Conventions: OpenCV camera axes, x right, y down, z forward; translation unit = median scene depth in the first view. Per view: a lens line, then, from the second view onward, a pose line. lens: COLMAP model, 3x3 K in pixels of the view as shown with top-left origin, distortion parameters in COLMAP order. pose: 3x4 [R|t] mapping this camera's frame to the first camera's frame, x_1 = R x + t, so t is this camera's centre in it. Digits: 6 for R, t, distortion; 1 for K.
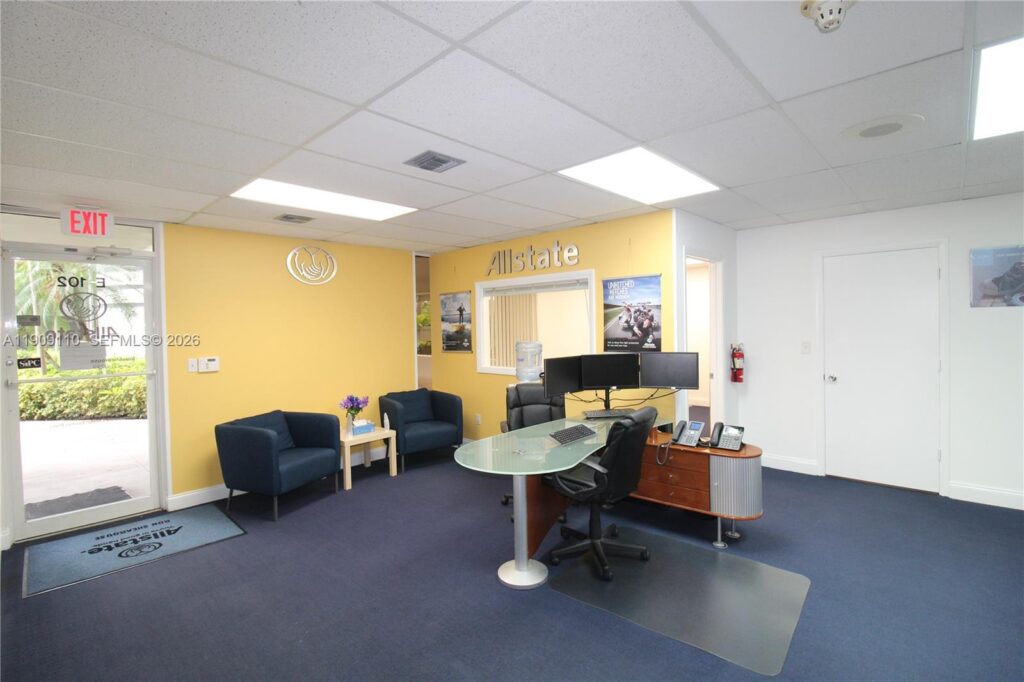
lens RADIAL K [[475.7, 0, 511.5], [0, 475.7, 332.1], [0, 0, 1]] dist [-0.001456, -0.008663]
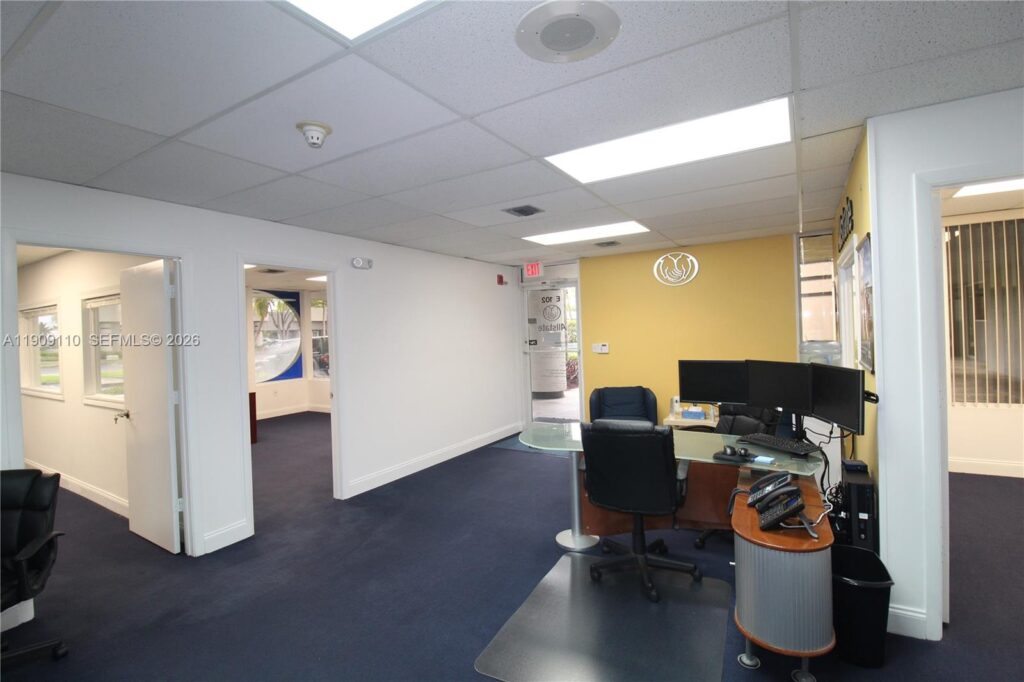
lens RADIAL K [[475.4, 0, 508.5], [0, 475.4, 332.5], [0, 0, 1]] dist [-0.000102, -0.009736]
pose [[0.191400, 0.016621, -0.981371, 0.877388], [0.012873, 0.999728, 0.019442, -0.016087], [0.981428, -0.016354, 0.191134, 0.489691]]
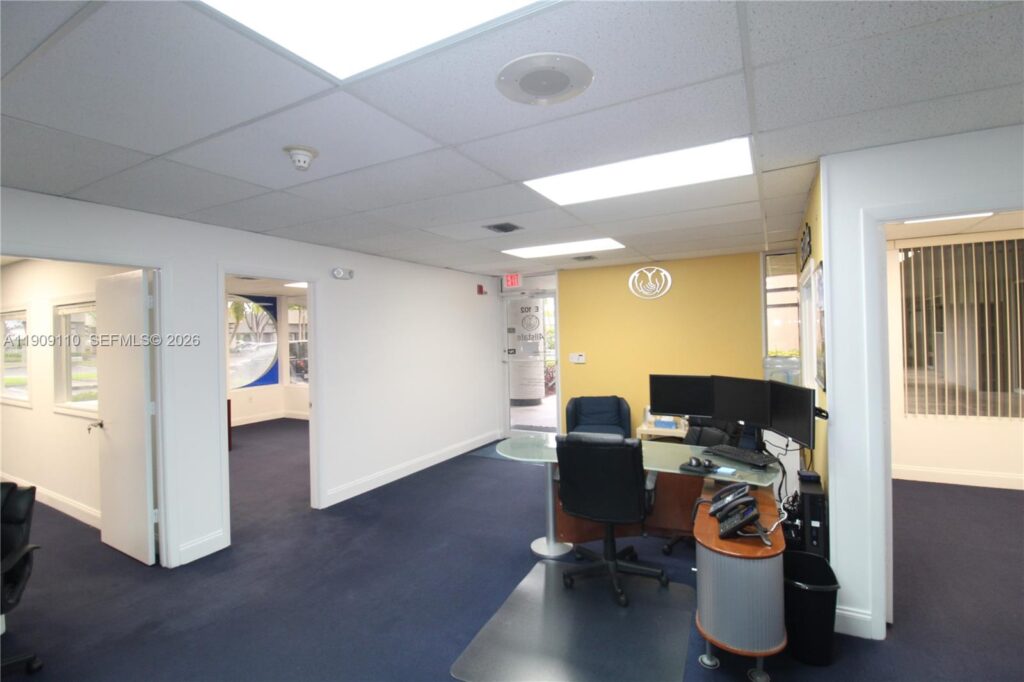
lens RADIAL K [[475.7, 0, 511.5], [0, 475.7, 332.1], [0, 0, 1]] dist [-0.001456, -0.008663]
pose [[0.239561, 0.009747, -0.970832, 0.907911], [0.000095, 0.999949, 0.010063, -0.036160], [0.970881, -0.002503, 0.239548, 0.484970]]
